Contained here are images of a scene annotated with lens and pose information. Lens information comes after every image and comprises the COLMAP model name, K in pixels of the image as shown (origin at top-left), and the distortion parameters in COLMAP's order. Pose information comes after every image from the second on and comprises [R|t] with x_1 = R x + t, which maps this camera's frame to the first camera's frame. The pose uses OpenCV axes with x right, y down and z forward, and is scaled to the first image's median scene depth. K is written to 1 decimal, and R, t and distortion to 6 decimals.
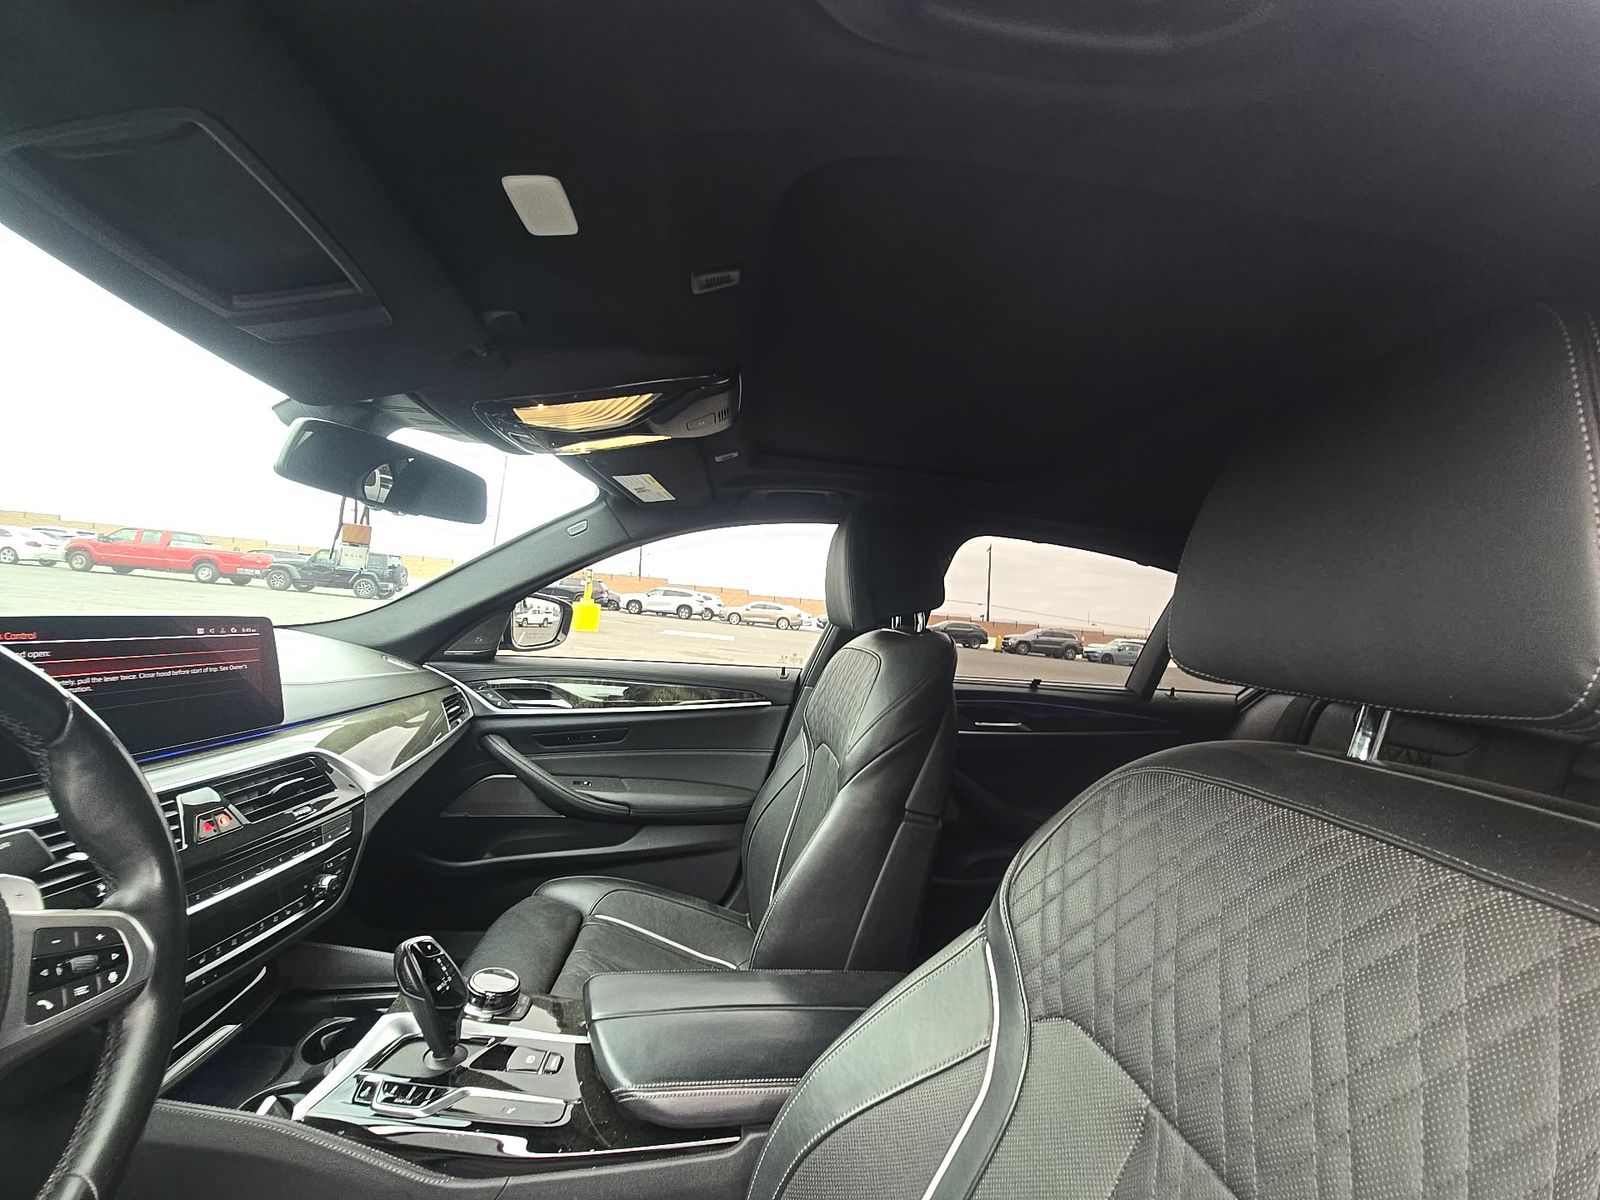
lens RADIAL K [[645.2, 0, 796.9], [0, 645.2, 589.7], [0, 0, 1]] dist [0.015792, -0.016487]
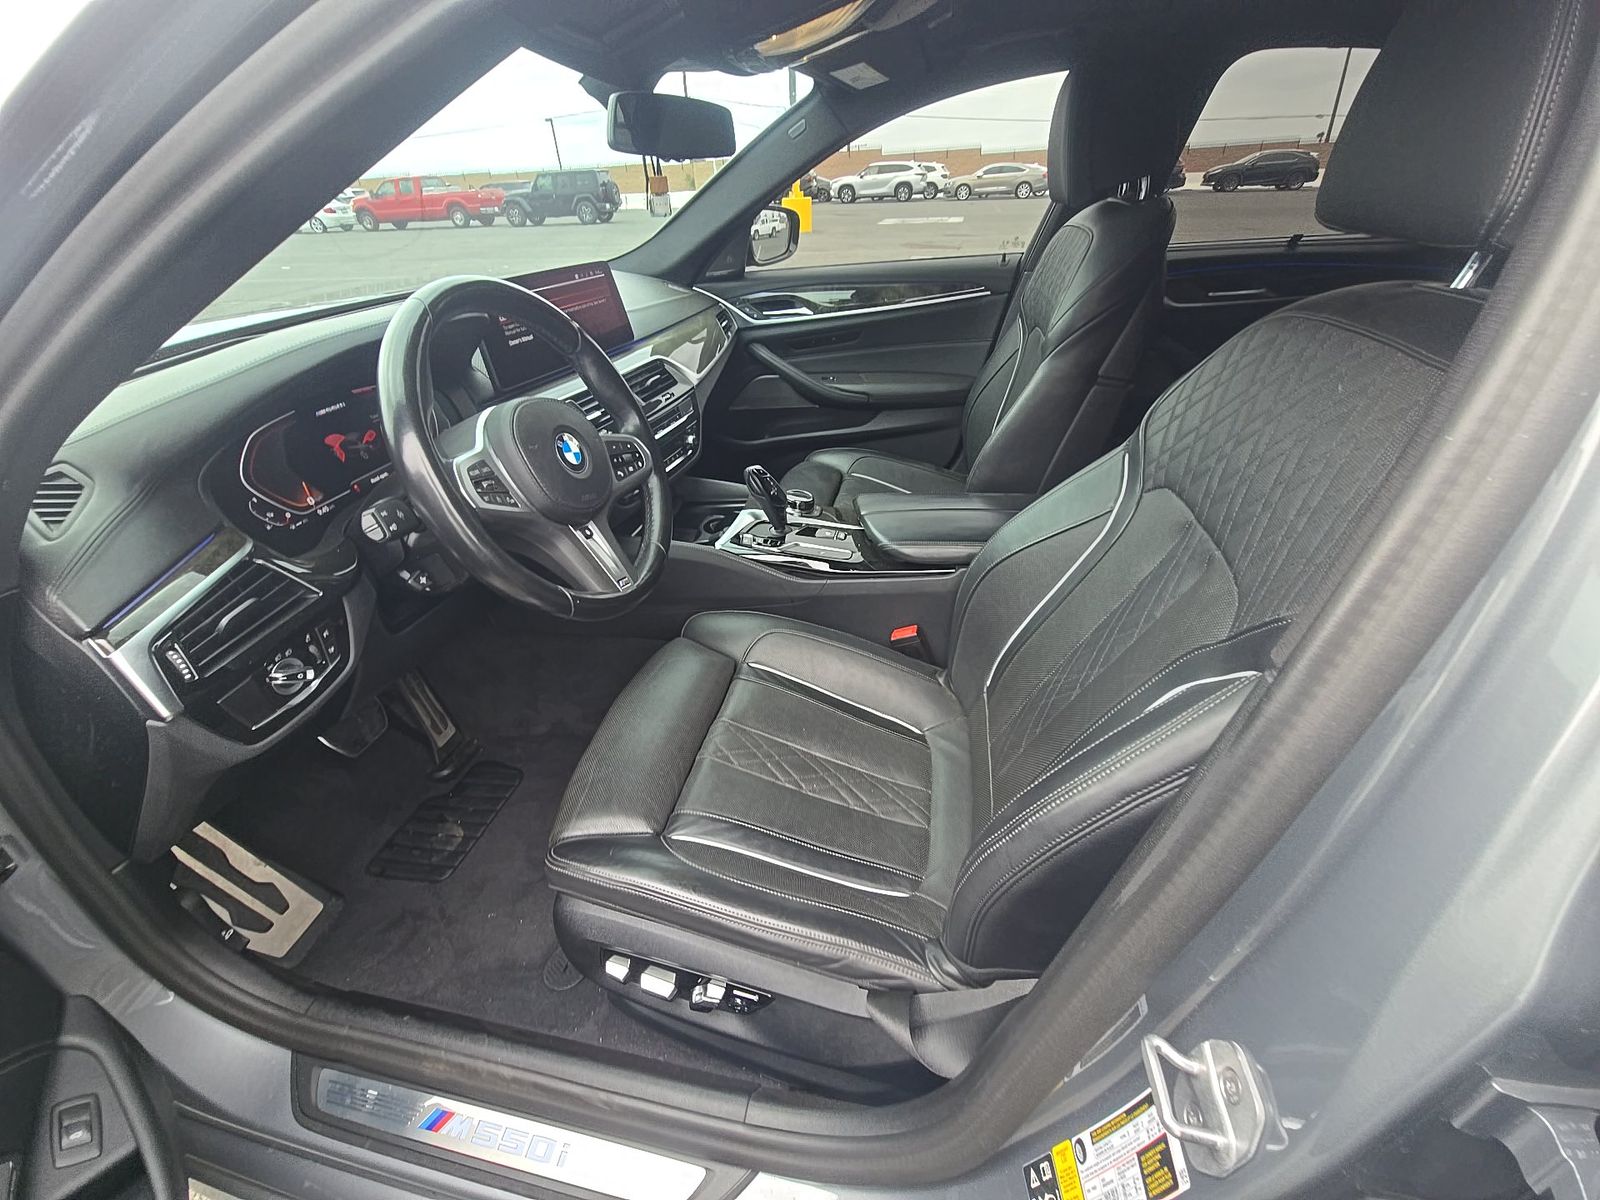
lens RADIAL K [[645.2, 0, 796.9], [0, 645.2, 589.7], [0, 0, 1]] dist [0.015792, -0.016487]
pose [[0.943341, 0.049668, -0.328086, 0.054330], [0.140792, 0.835412, 0.531286, -0.043386], [0.300475, -0.547376, 0.781085, -0.316913]]
